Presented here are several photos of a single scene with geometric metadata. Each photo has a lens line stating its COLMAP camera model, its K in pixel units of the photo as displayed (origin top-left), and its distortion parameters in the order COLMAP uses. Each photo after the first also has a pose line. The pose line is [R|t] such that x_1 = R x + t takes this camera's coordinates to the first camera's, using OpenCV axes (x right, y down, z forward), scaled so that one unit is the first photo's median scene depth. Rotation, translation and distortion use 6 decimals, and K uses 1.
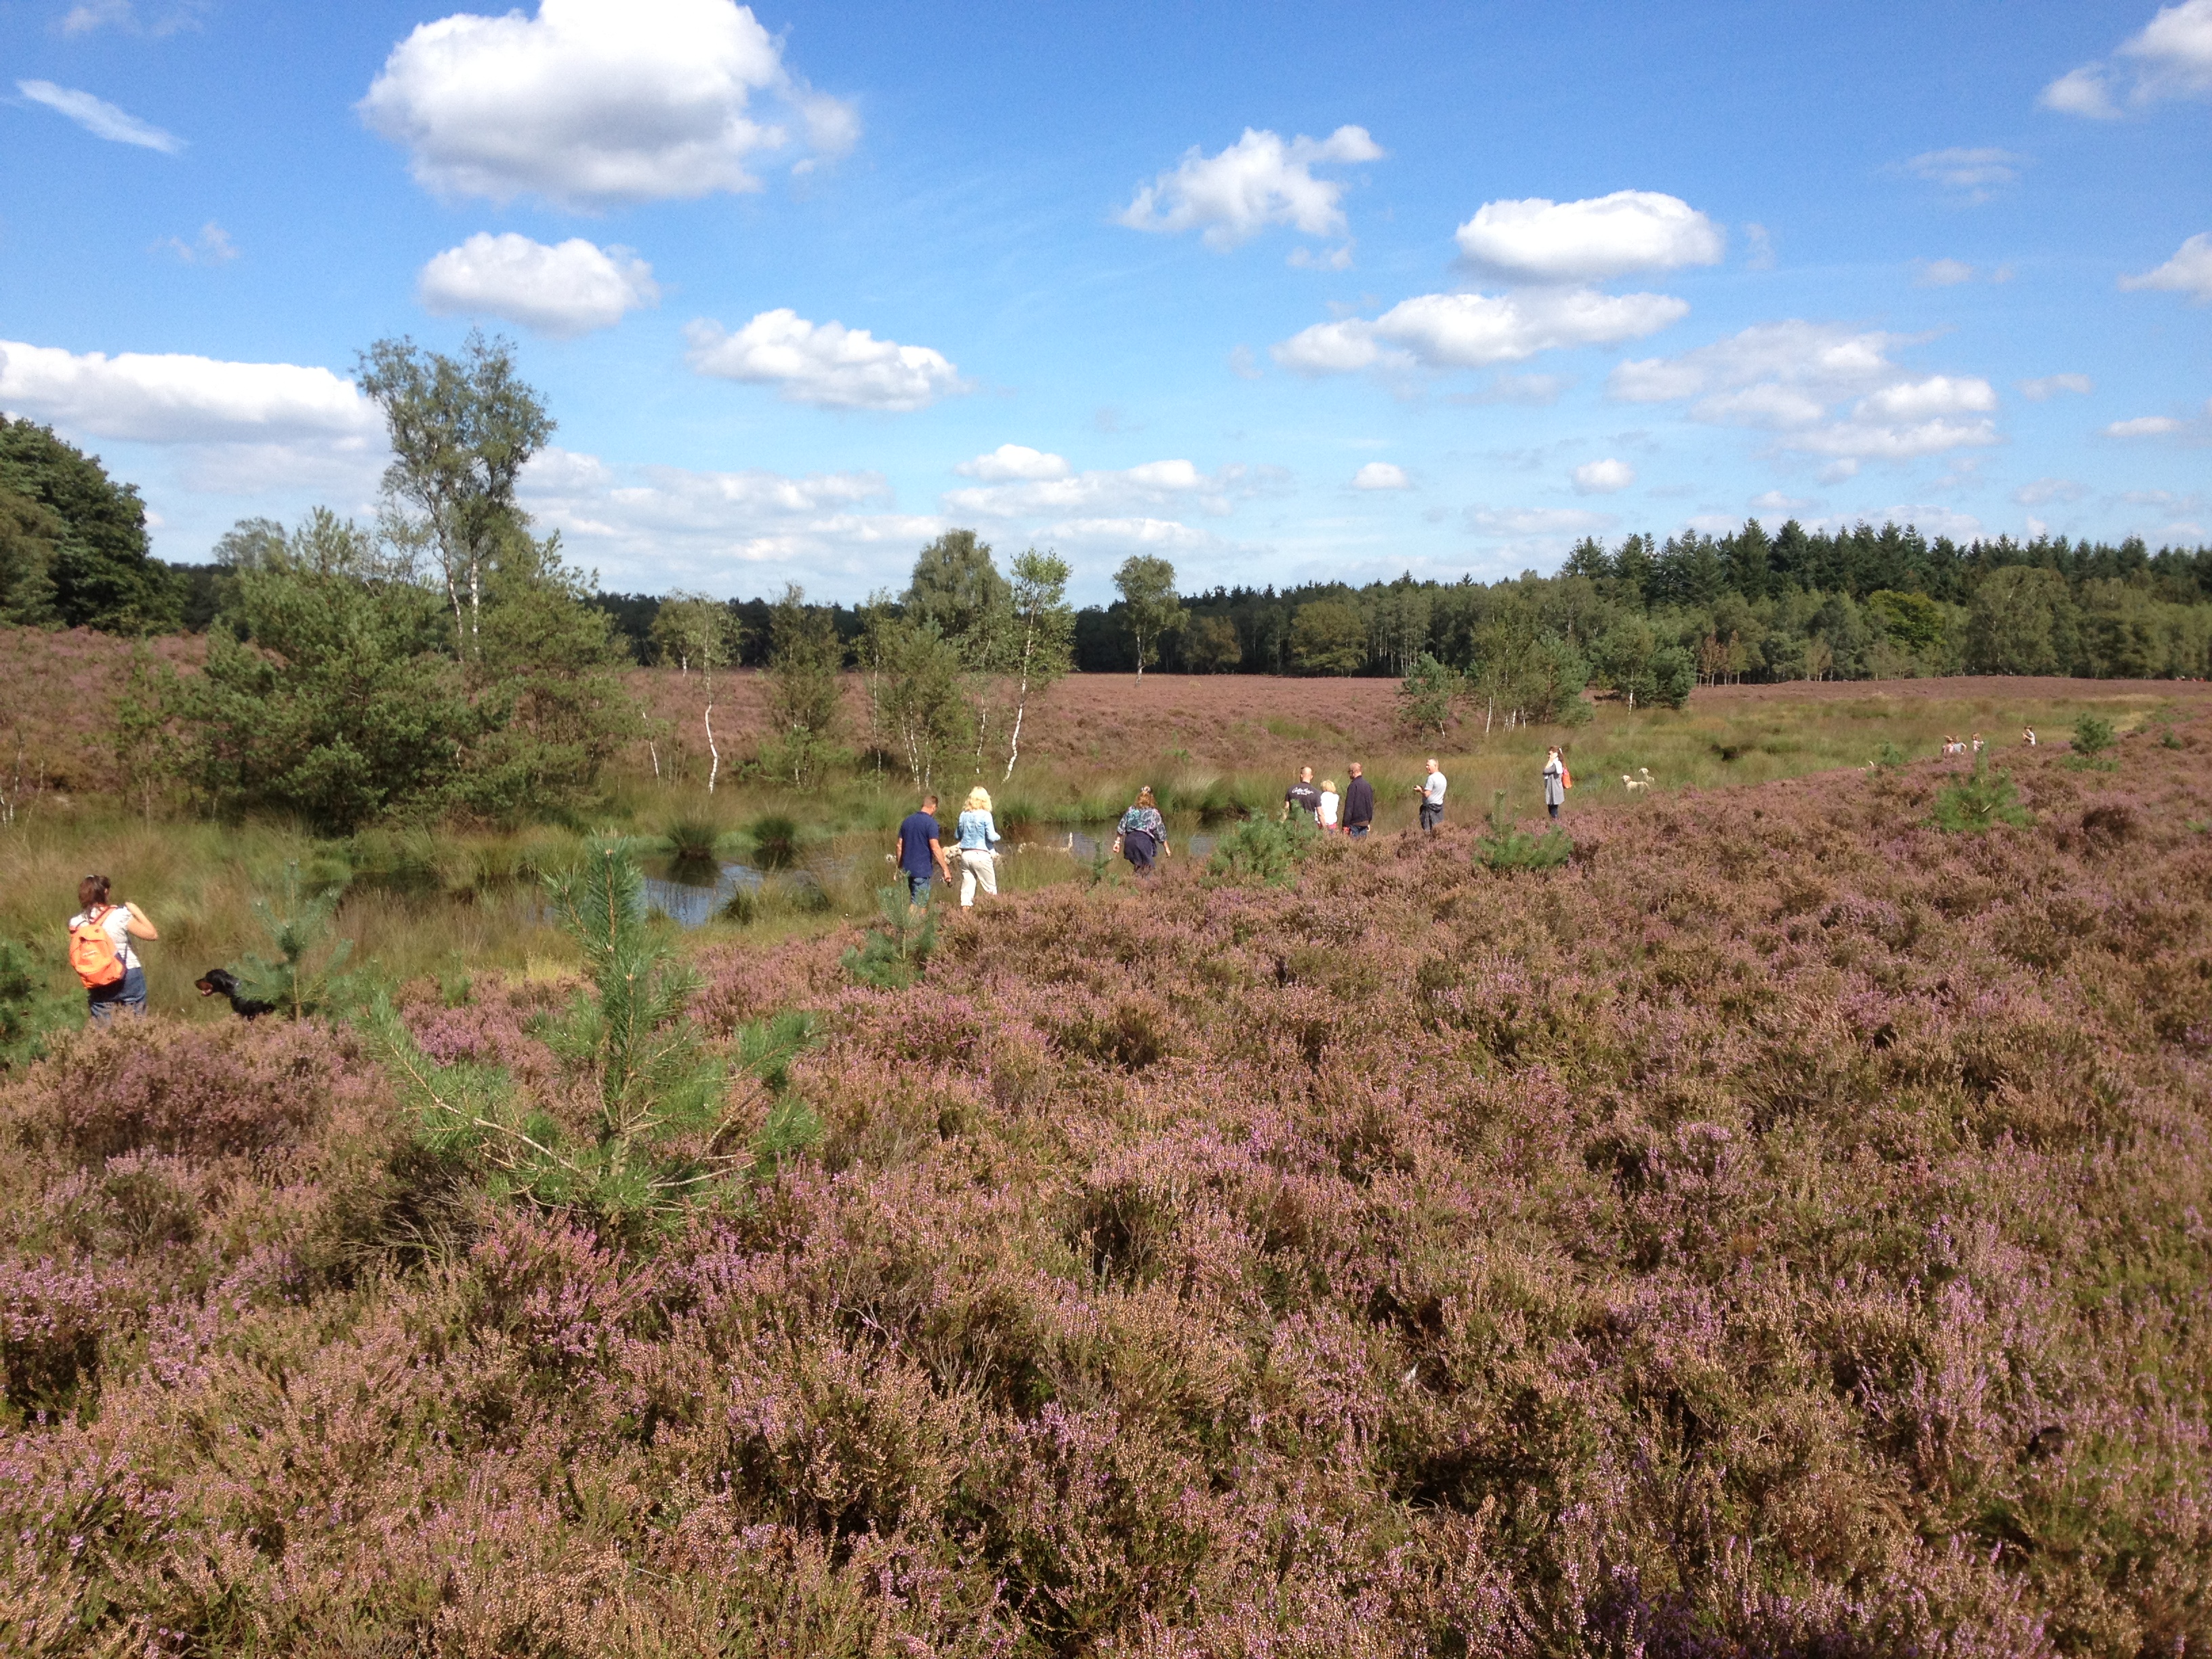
lens RADIAL K [[2014.4, 0, 1107.0], [0, 2014.4, 857.1], [0, 0, 1]] dist [0.113490, -0.270853]
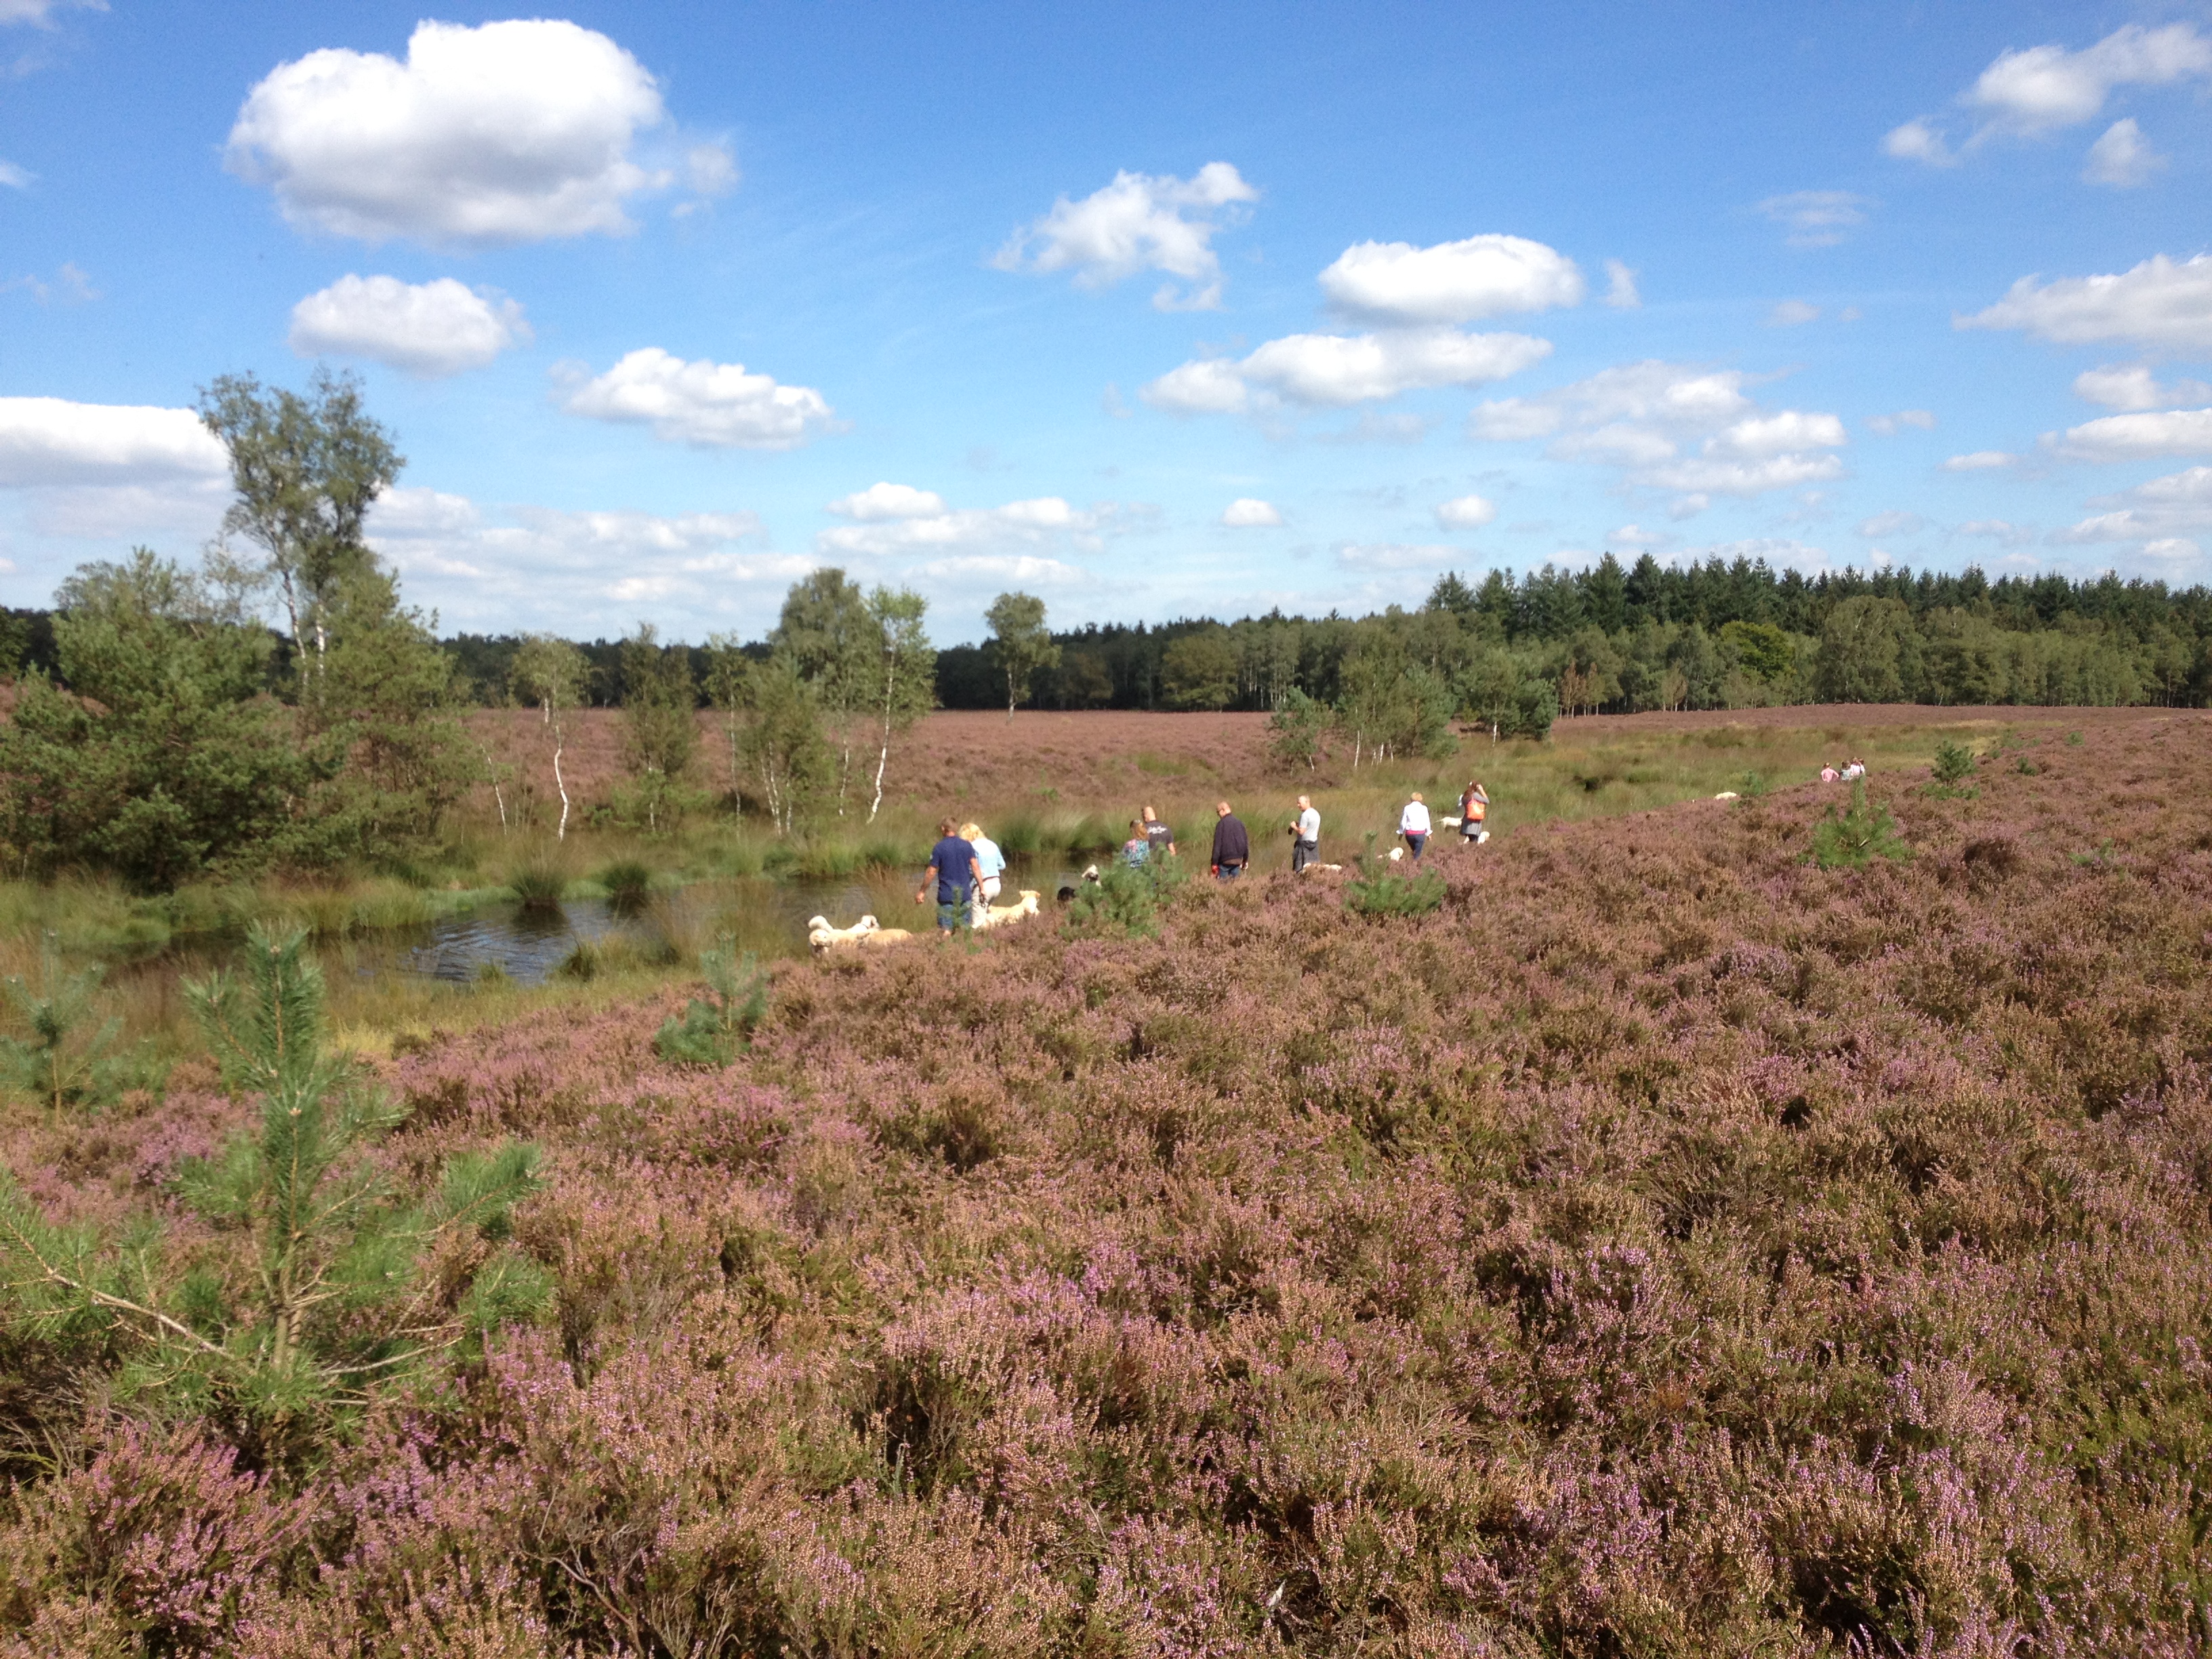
lens RADIAL K [[1855.1, 0, 1059.7], [0, 1855.1, 953.5], [0, 0, 1]] dist [0.071847, -0.140661]
pose [[0.999490, -0.014169, 0.028629, 0.016932], [0.012982, 0.999066, 0.041215, -0.011119], [-0.029186, -0.040823, 0.998740, 0.099015]]
